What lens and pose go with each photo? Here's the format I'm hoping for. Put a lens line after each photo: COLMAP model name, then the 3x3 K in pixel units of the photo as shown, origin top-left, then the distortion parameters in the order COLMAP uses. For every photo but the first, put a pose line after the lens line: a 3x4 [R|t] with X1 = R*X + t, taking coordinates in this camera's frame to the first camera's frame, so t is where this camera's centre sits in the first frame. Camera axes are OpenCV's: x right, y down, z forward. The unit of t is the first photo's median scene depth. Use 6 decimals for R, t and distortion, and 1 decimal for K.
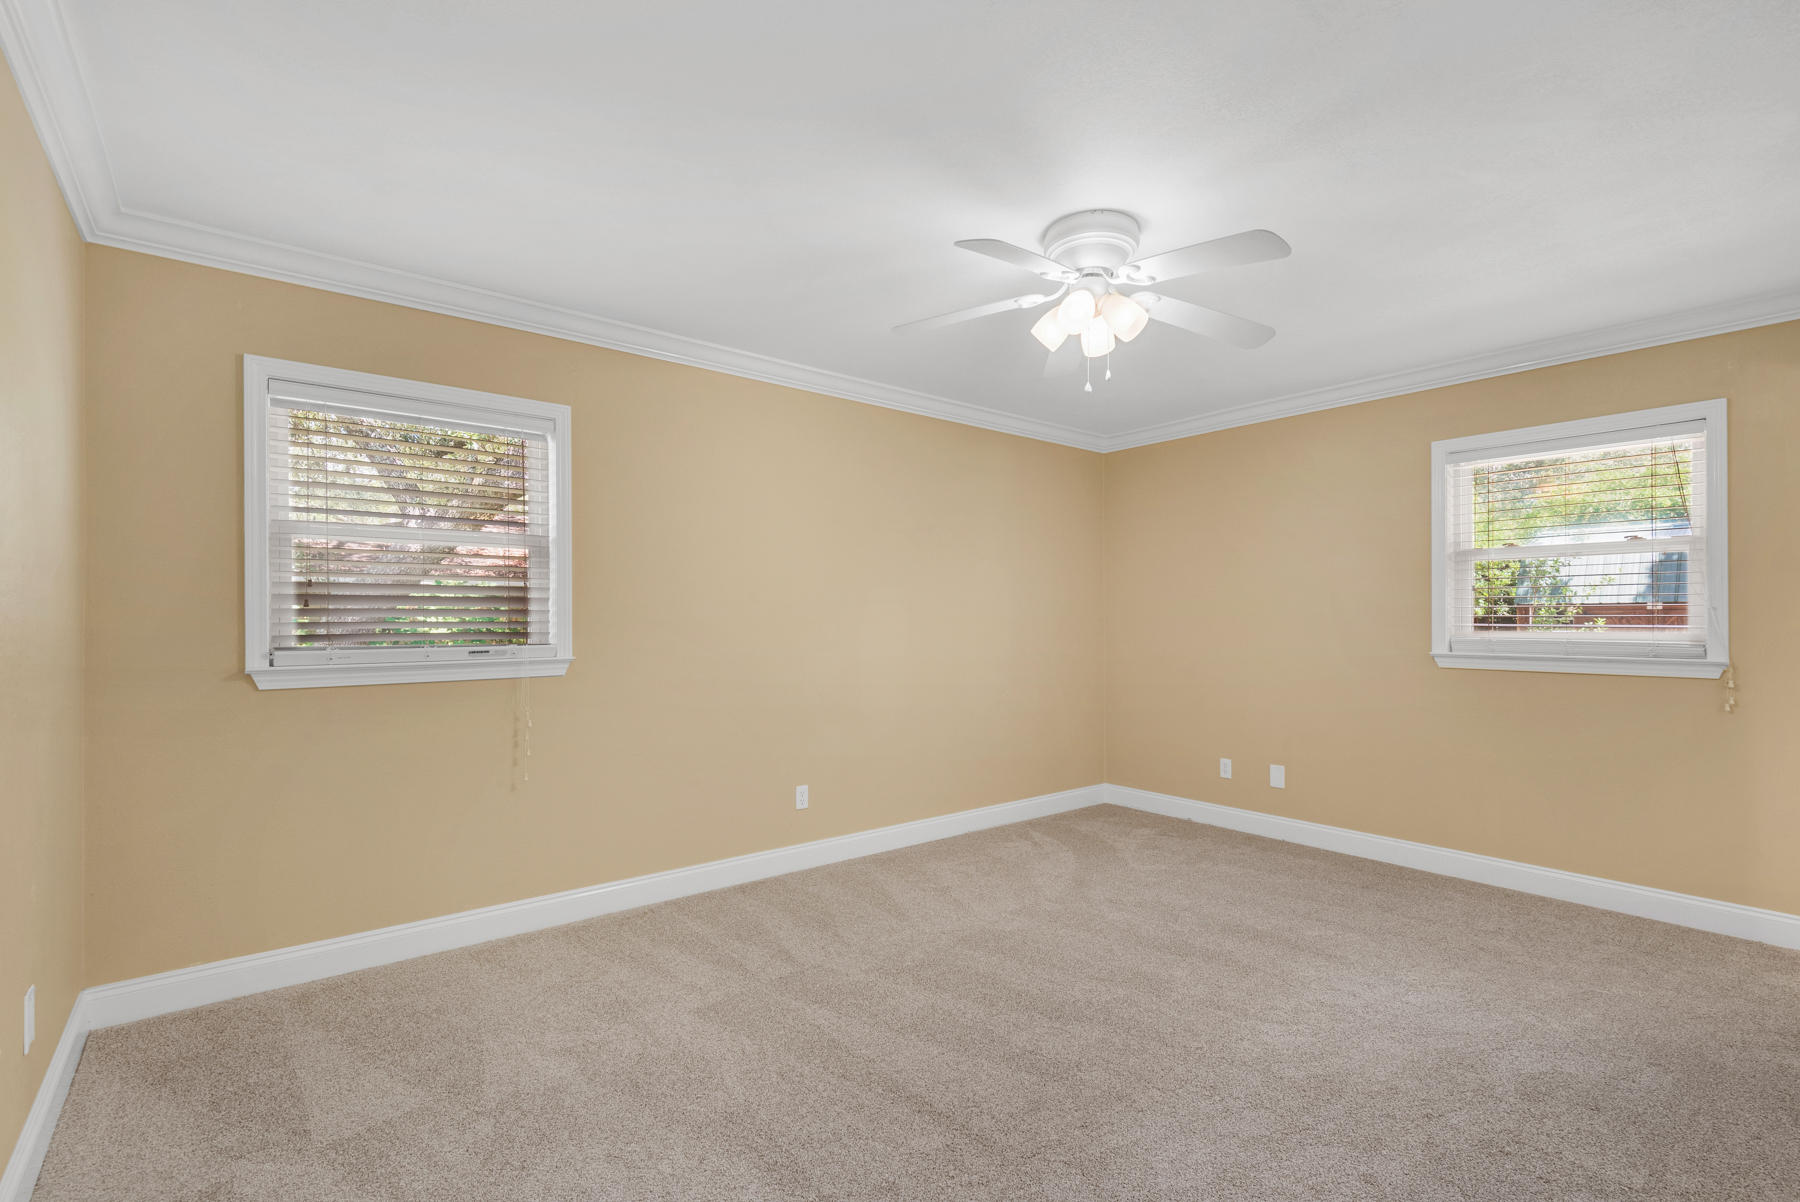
lens RADIAL K [[811.4, 0, 901.9], [0, 811.4, 619.9], [0, 0, 1]] dist [-0.000076, -0.000022]
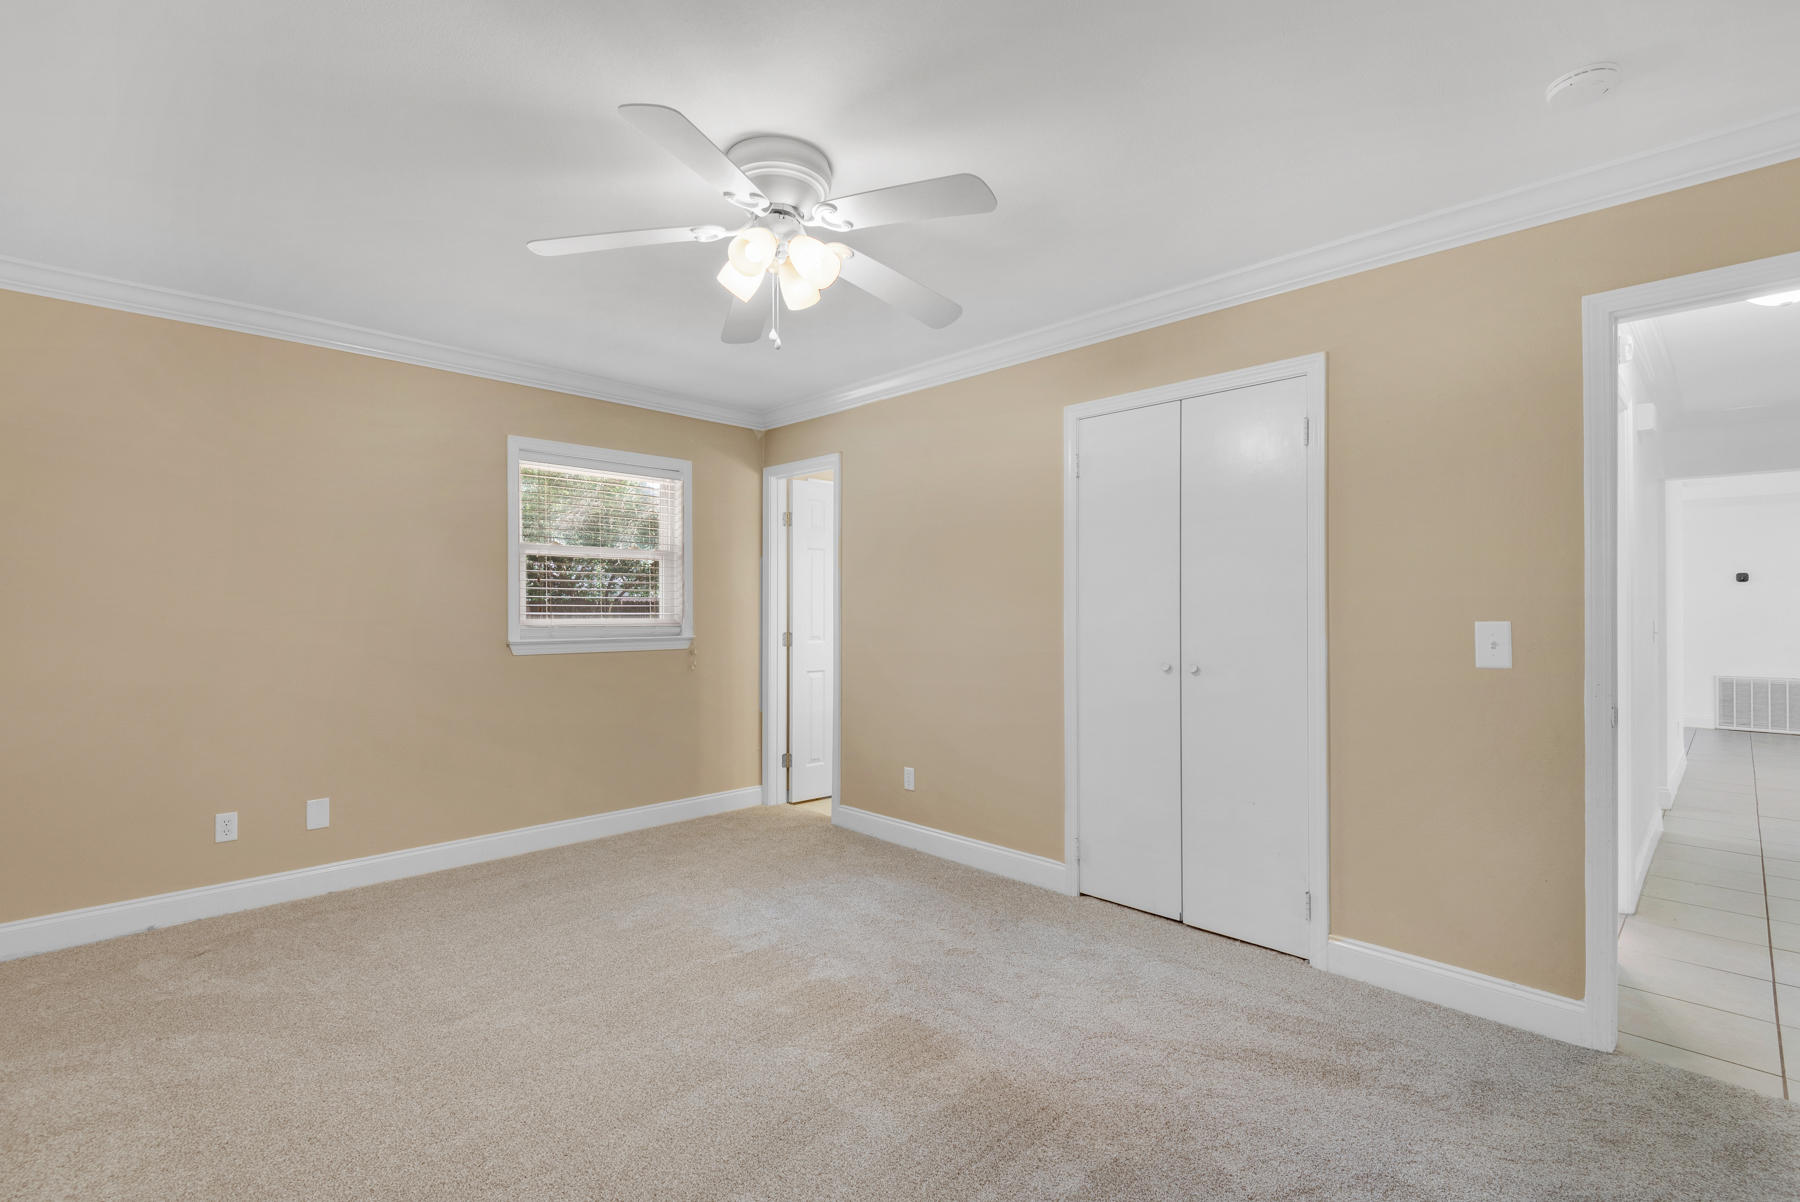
lens RADIAL K [[811.4, 0, 901.9], [0, 811.4, 619.9], [0, 0, 1]] dist [-0.000076, -0.000022]
pose [[-0.108000, -0.013400, 0.994061, -0.413750], [0.002153, 0.999904, 0.013713, 0.000285], [-0.994149, 0.003621, -0.107961, 0.618038]]
